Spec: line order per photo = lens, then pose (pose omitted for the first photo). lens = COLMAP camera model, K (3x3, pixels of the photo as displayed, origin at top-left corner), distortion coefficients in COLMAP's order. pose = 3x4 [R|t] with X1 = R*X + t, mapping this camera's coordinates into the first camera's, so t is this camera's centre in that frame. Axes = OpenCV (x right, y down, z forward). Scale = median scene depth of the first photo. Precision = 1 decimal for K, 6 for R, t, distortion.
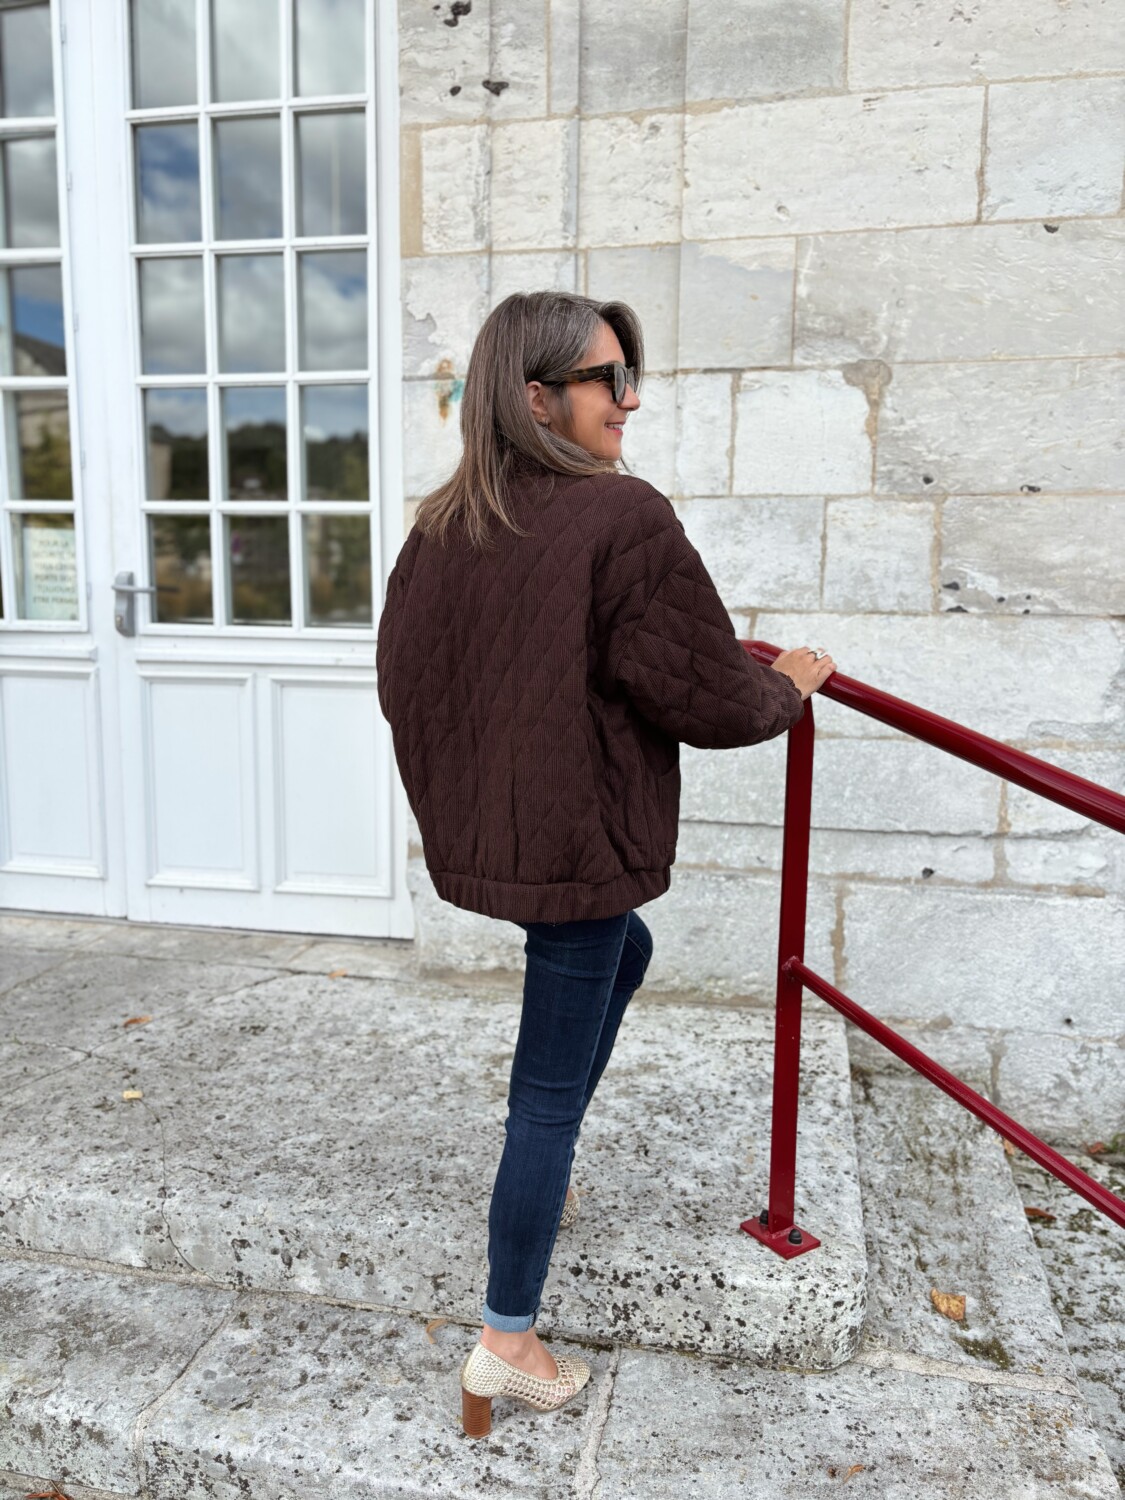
lens RADIAL K [[1161.9, 0, 558.3], [0, 1161.9, 744.2], [0, 0, 1]] dist [0.004801, -0.022922]
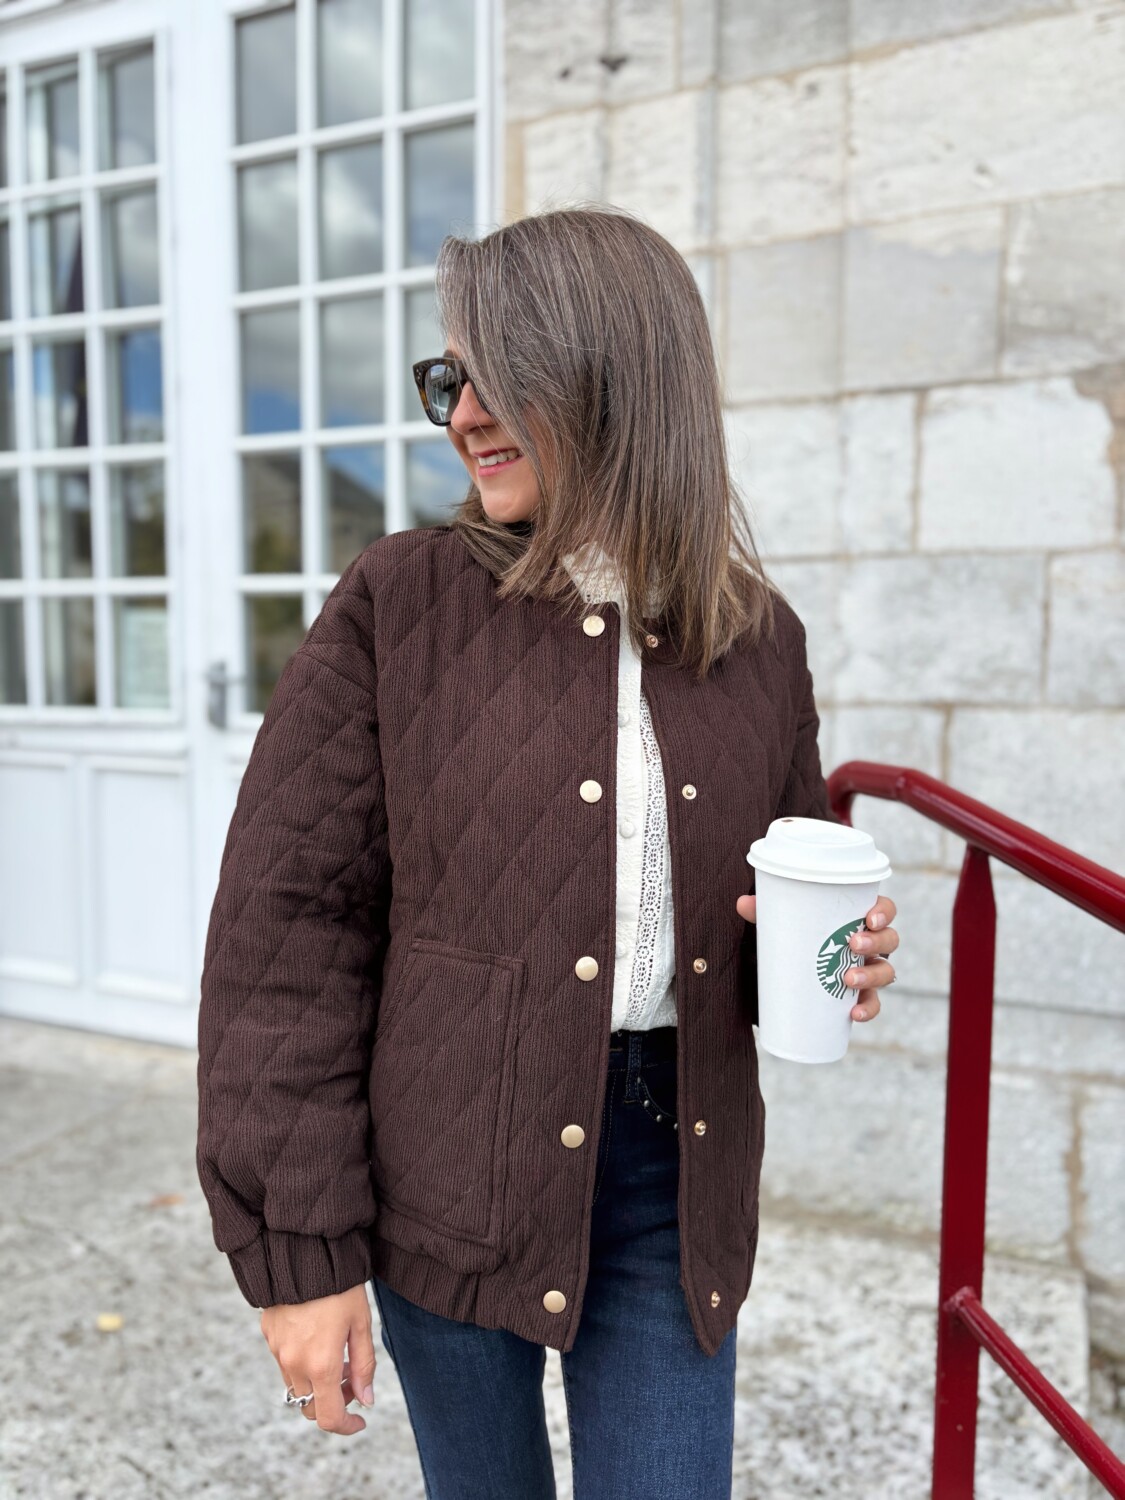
lens RADIAL K [[1161.9, 0, 558.3], [0, 1161.9, 744.2], [0, 0, 1]] dist [0.004801, -0.022922]
pose [[0.978453, 0.007210, -0.206343, 0.098371], [-0.020036, 0.997989, -0.060138, -0.052480], [0.205495, 0.062977, 0.976630, 0.287770]]
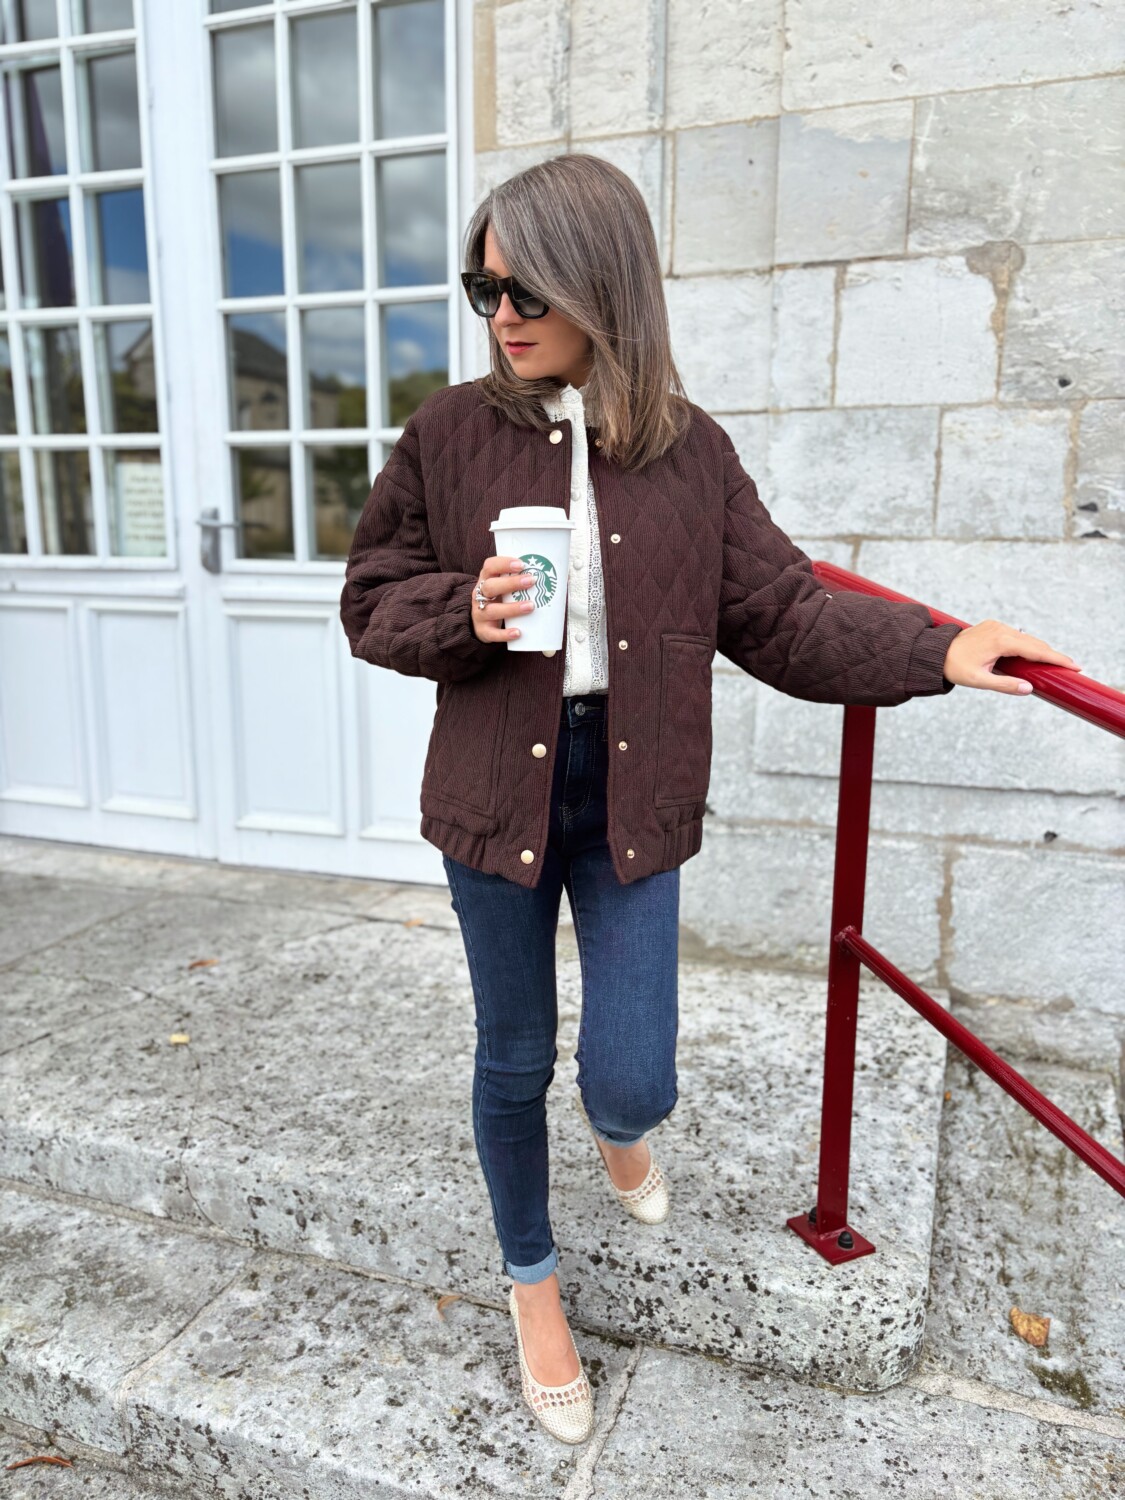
lens RADIAL K [[1158.2, 0, 562.6], [0, 1158.2, 768.1], [0, 0, 1]] dist [-0.000038, -0.008660]
pose [[0.990214, 0.020347, -0.138065, 0.089441], [-0.011973, 0.998053, 0.061211, 0.011411], [0.139041, -0.058959, 0.988530, 0.101374]]
